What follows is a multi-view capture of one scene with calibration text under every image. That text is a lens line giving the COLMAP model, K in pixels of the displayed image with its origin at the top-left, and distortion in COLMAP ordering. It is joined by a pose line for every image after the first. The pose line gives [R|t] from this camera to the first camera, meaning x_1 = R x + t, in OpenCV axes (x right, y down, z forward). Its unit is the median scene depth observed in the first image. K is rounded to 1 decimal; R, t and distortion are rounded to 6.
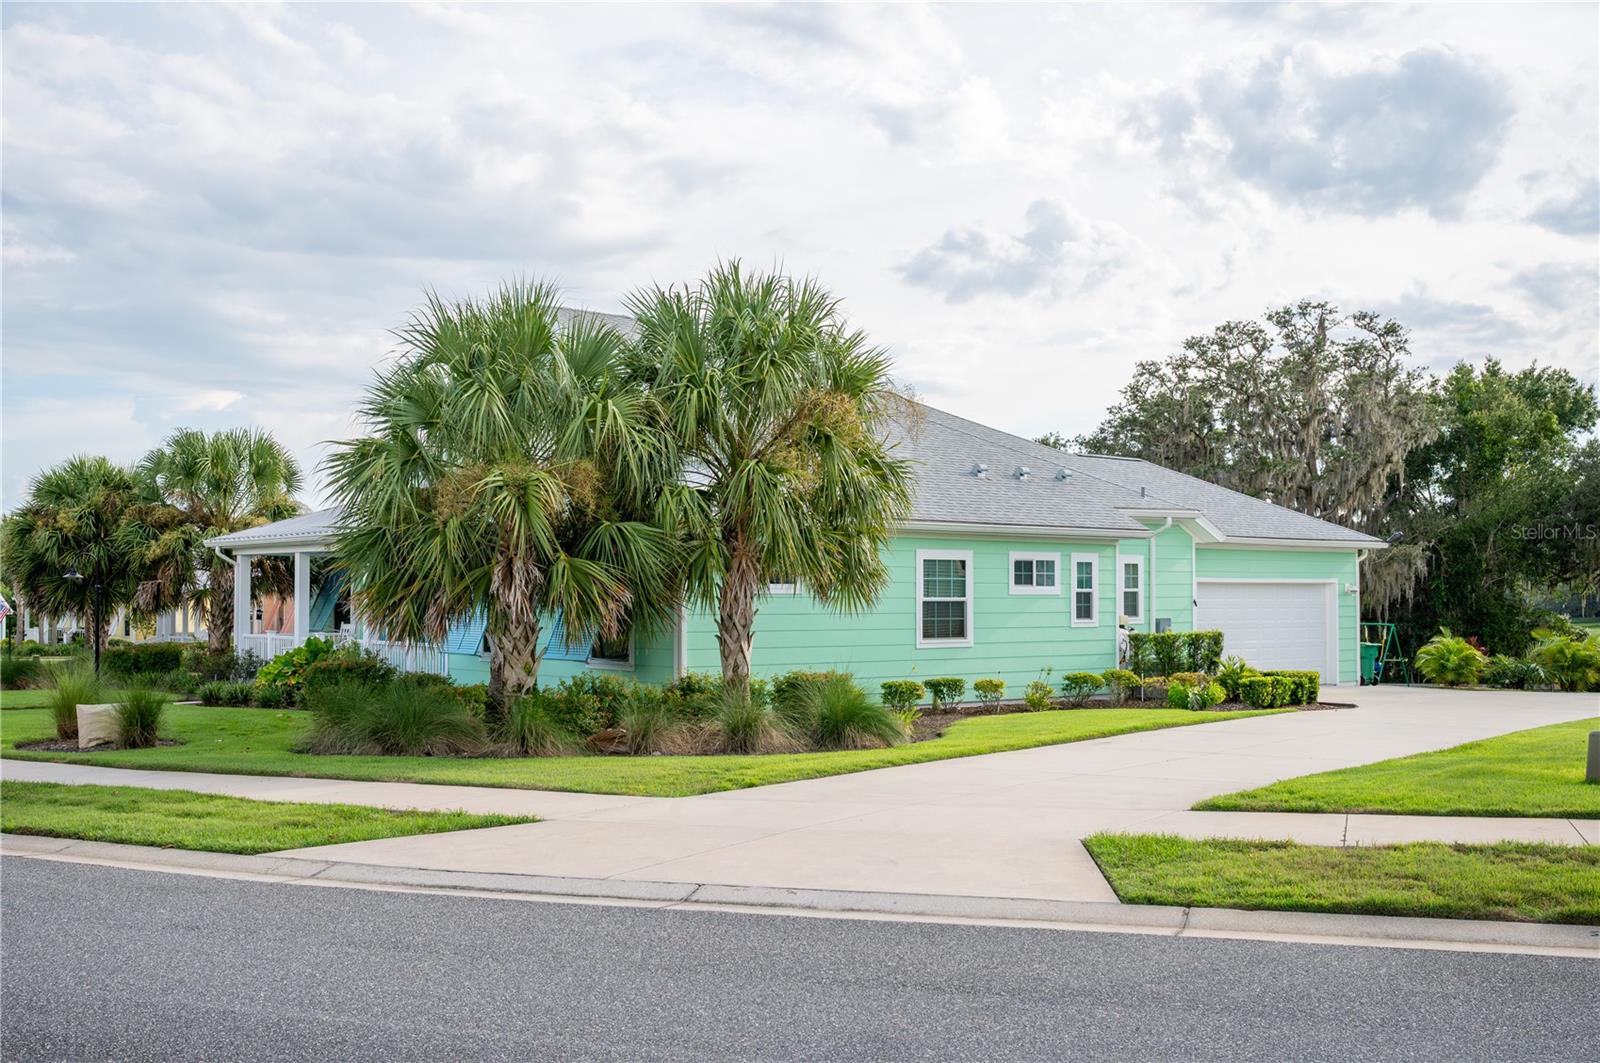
lens RADIAL K [[1603.8, 0, 799.3], [0, 1603.8, 531.0], [0, 0, 1]] dist [-0.020395, 0.000000]
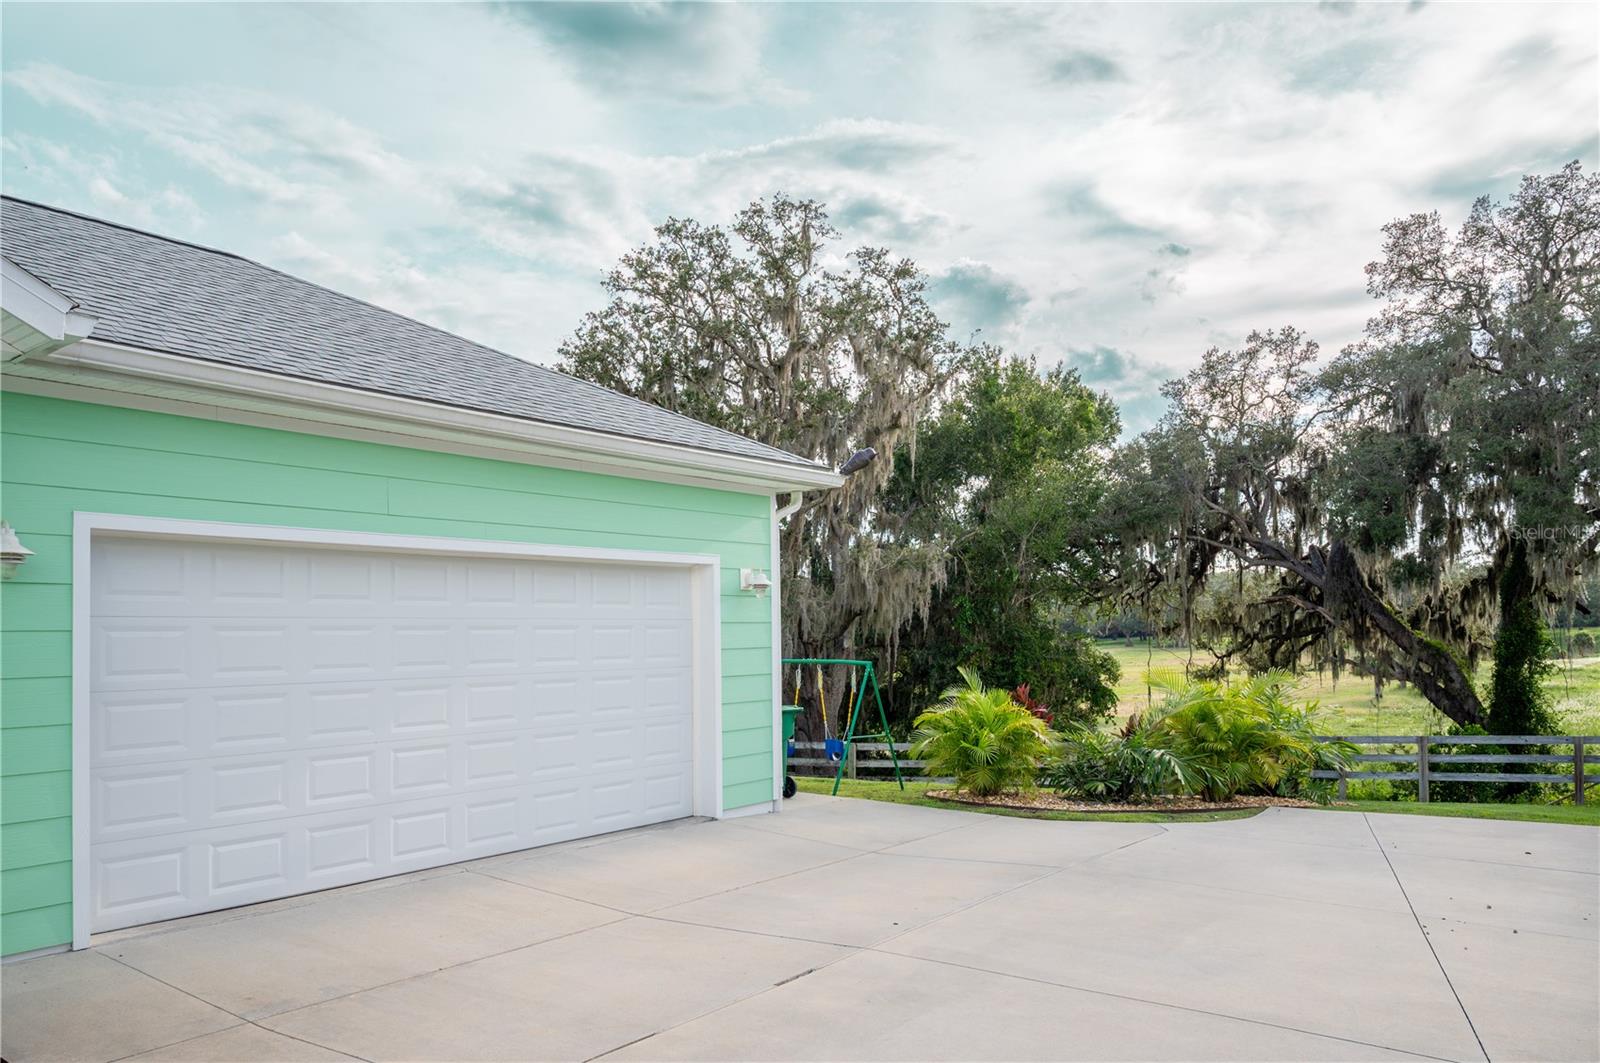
lens RADIAL K [[1111.2, 0, 799.2], [0, 1111.2, 534.9], [0, 0, 1]] dist [0.001797, 0.002524]
pose [[0.973386, 0.012060, 0.228854, 0.210826], [-0.002058, 0.999034, -0.043891, 0.026739], [-0.229162, 0.042252, 0.972471, 0.521418]]
